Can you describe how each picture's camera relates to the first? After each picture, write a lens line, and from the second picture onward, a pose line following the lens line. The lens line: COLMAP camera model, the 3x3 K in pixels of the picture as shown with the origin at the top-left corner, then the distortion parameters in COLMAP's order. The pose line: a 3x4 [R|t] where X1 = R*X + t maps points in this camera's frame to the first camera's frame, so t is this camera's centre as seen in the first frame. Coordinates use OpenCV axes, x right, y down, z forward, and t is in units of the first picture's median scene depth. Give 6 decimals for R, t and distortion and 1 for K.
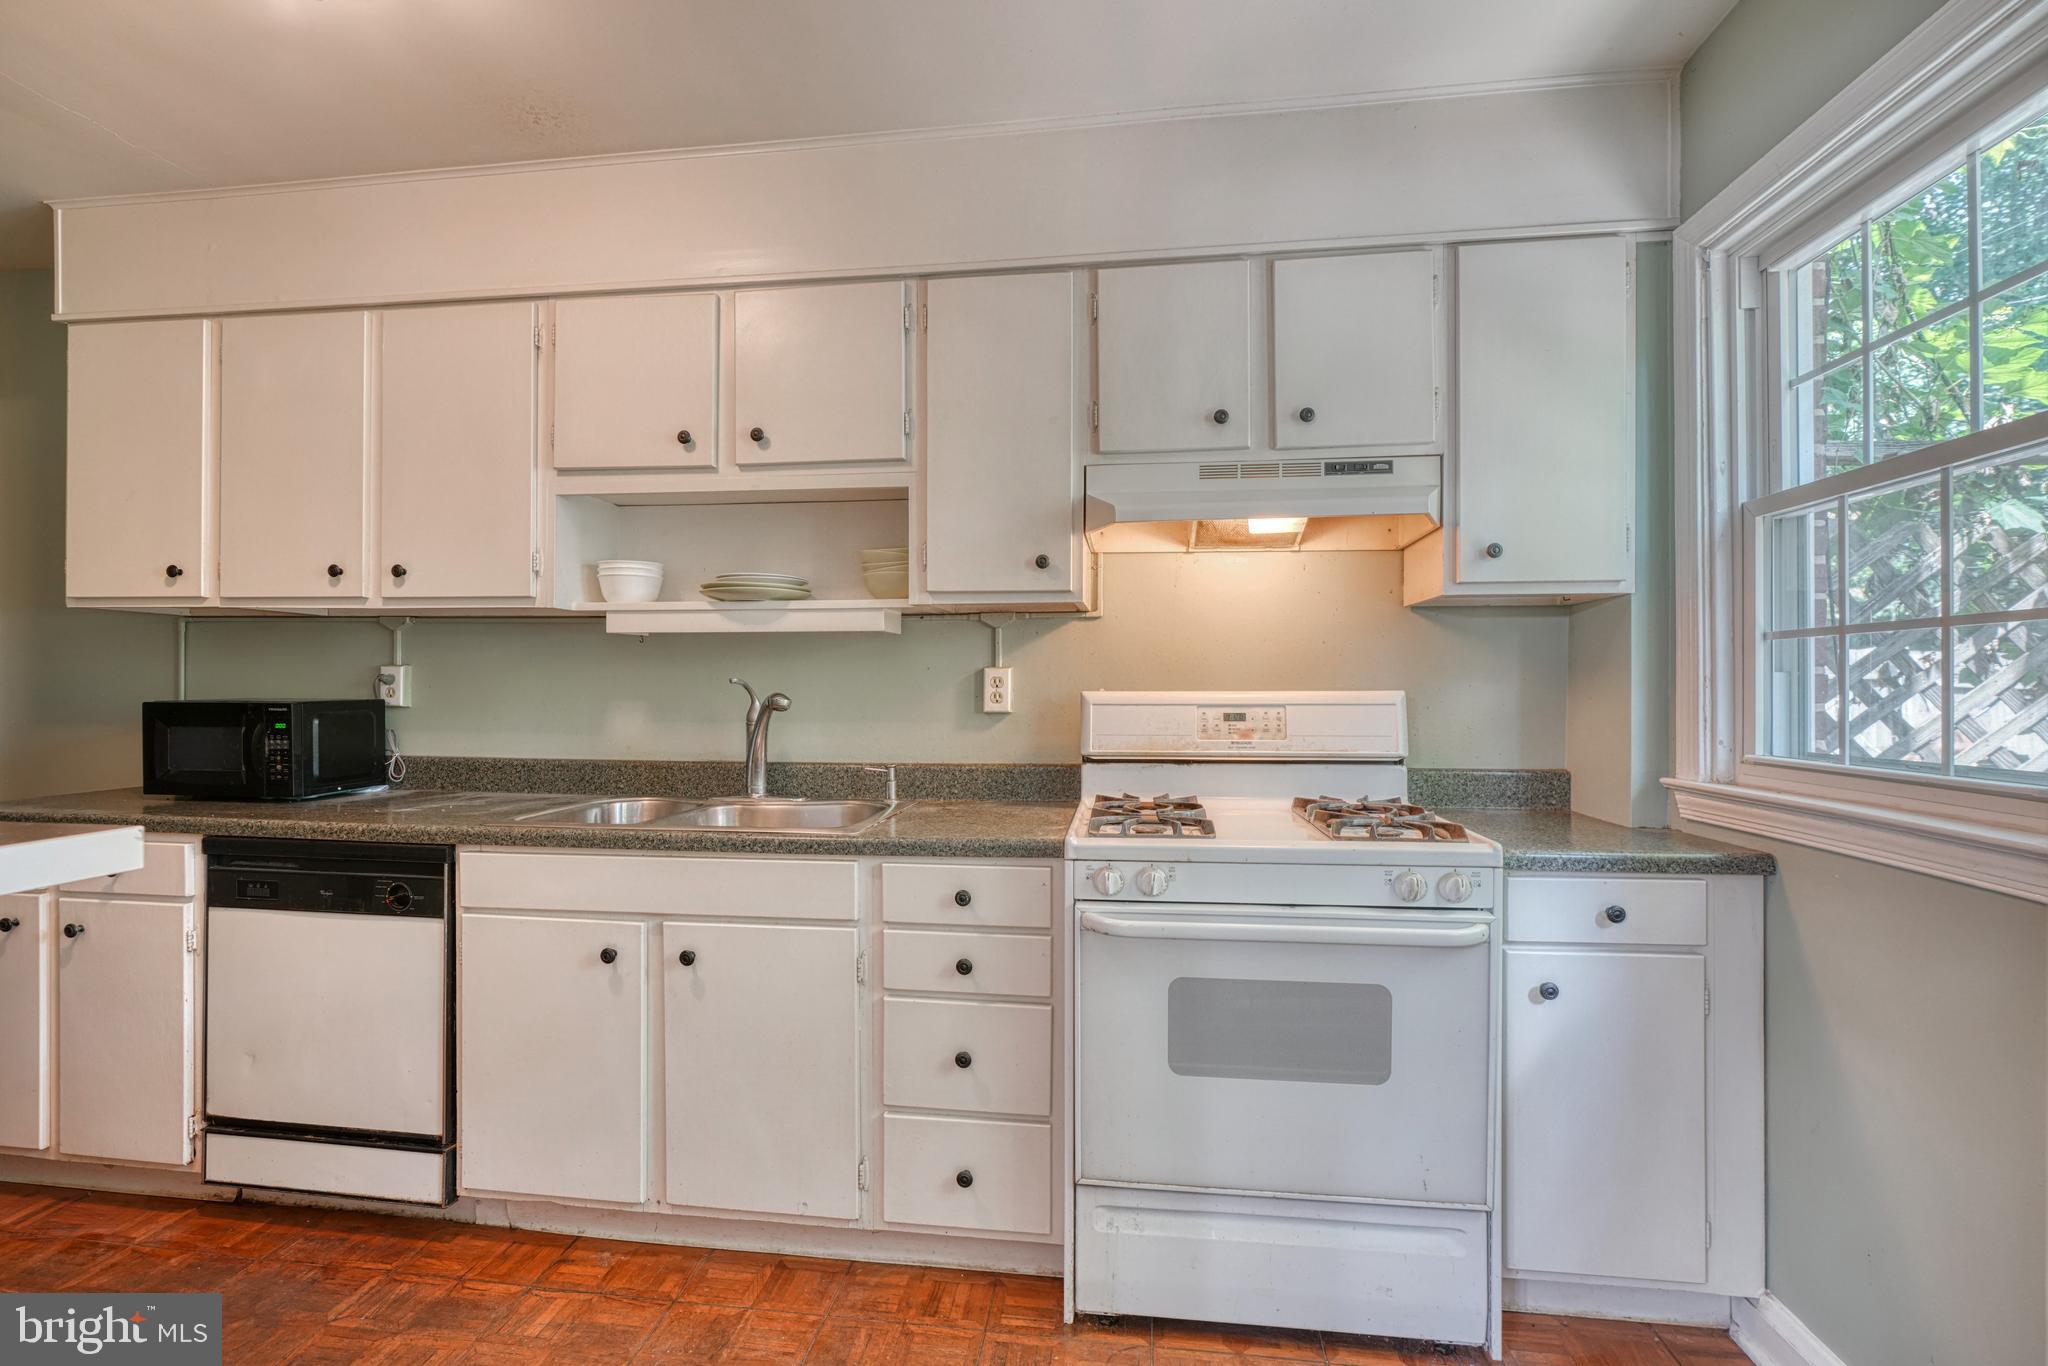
lens RADIAL K [[929.9, 0, 1029.0], [0, 929.9, 687.3], [0, 0, 1]] dist [-0.010293, 0.005774]
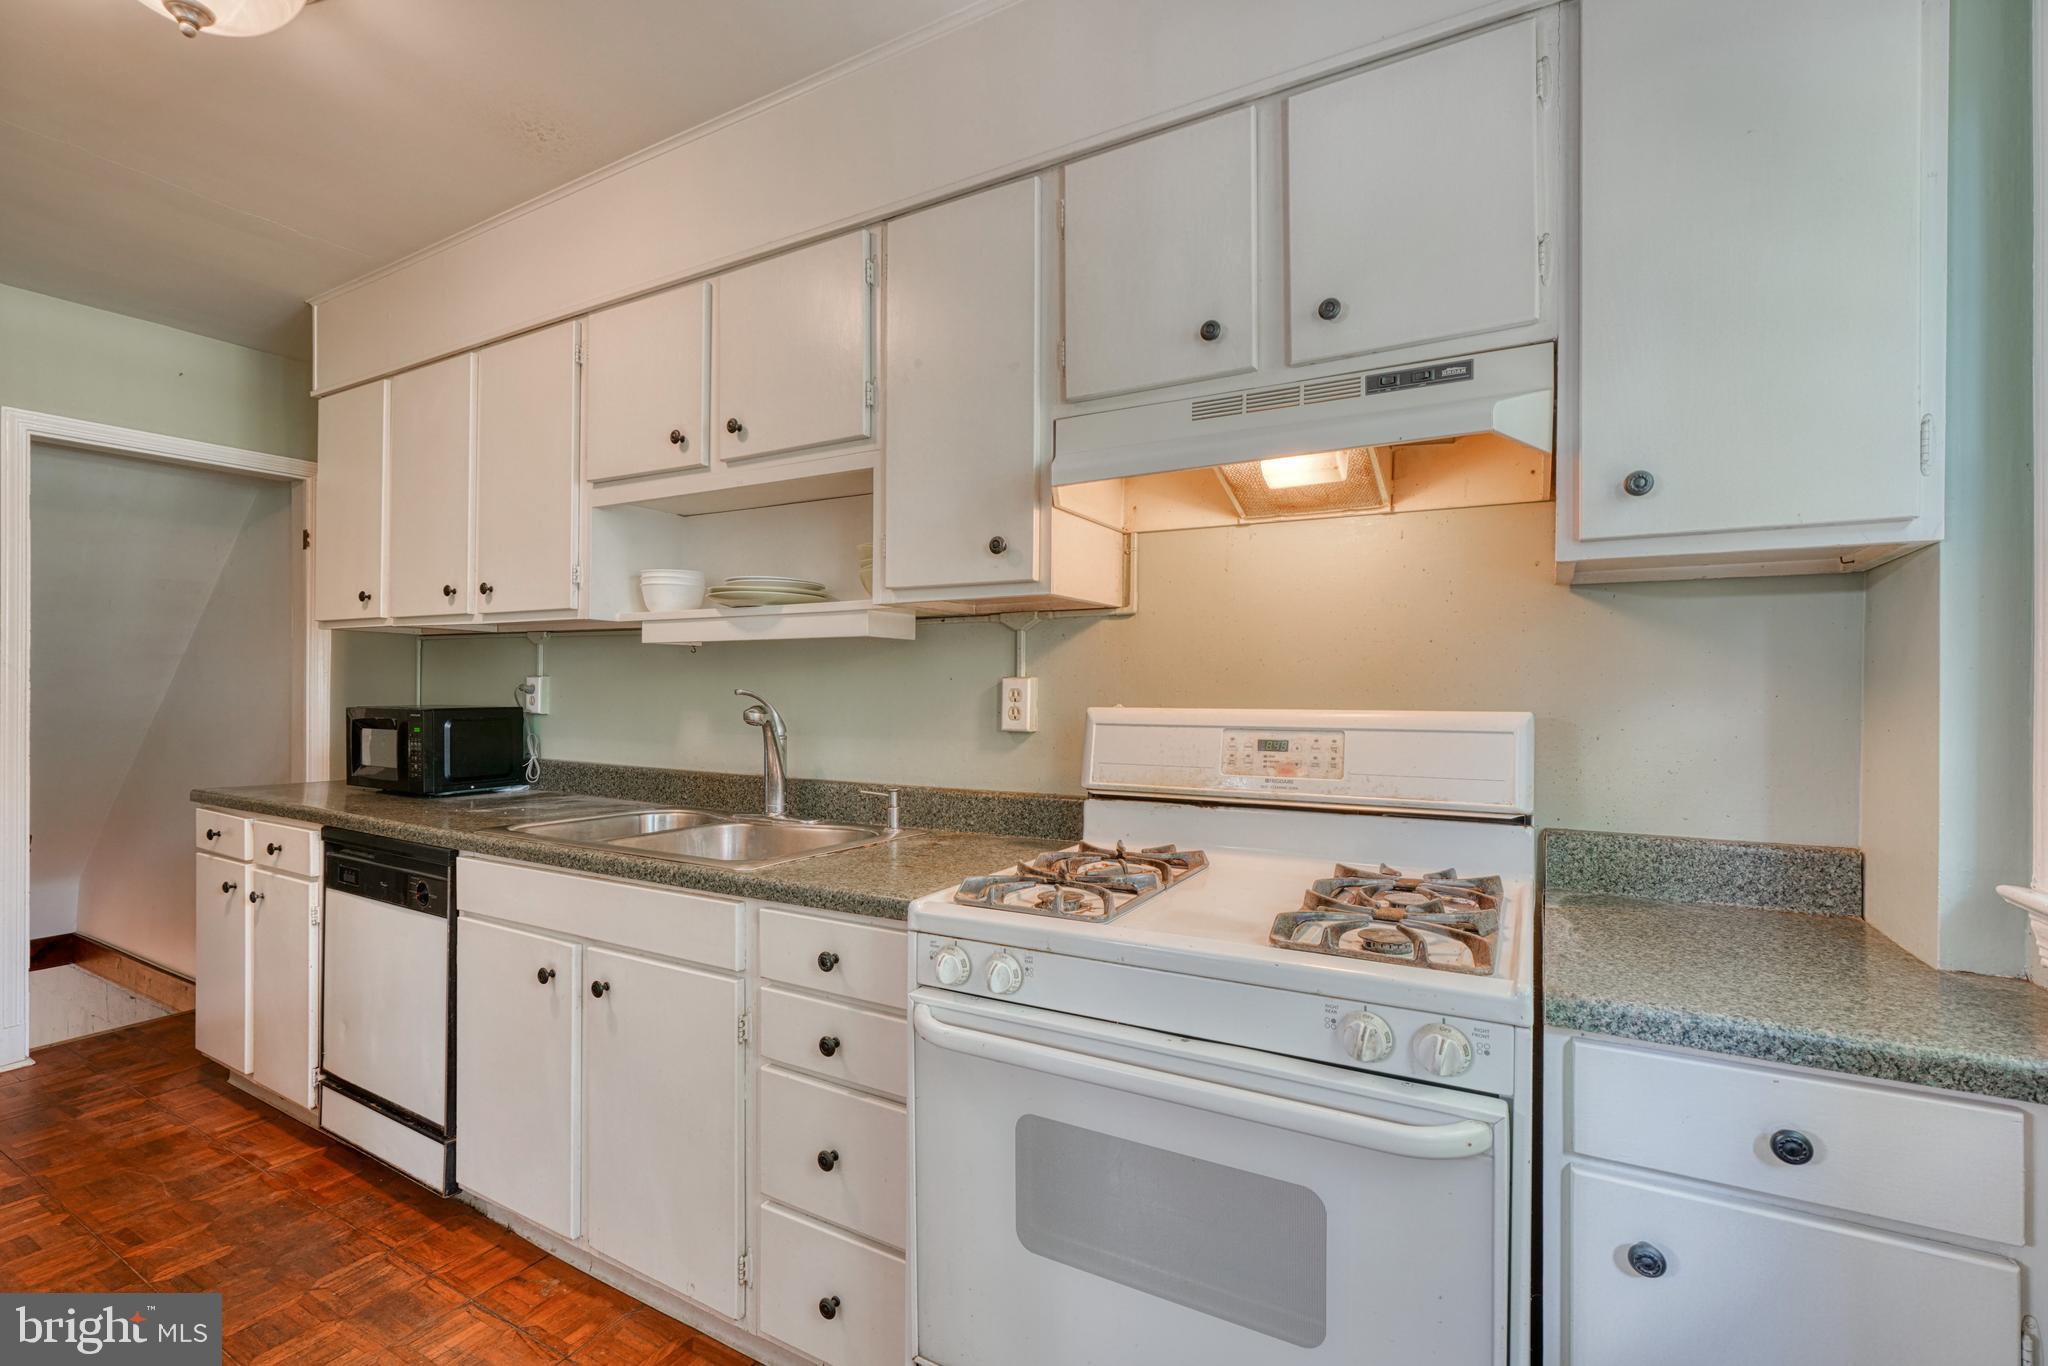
lens RADIAL K [[929.9, 0, 1019.4], [0, 929.9, 689.9], [0, 0, 1]] dist [-0.010293, 0.005774]
pose [[0.921412, 0.004395, -0.388563, 0.341070], [-0.007050, 0.999961, -0.005406, -0.006425], [0.388524, 0.007721, 0.921406, 0.270206]]
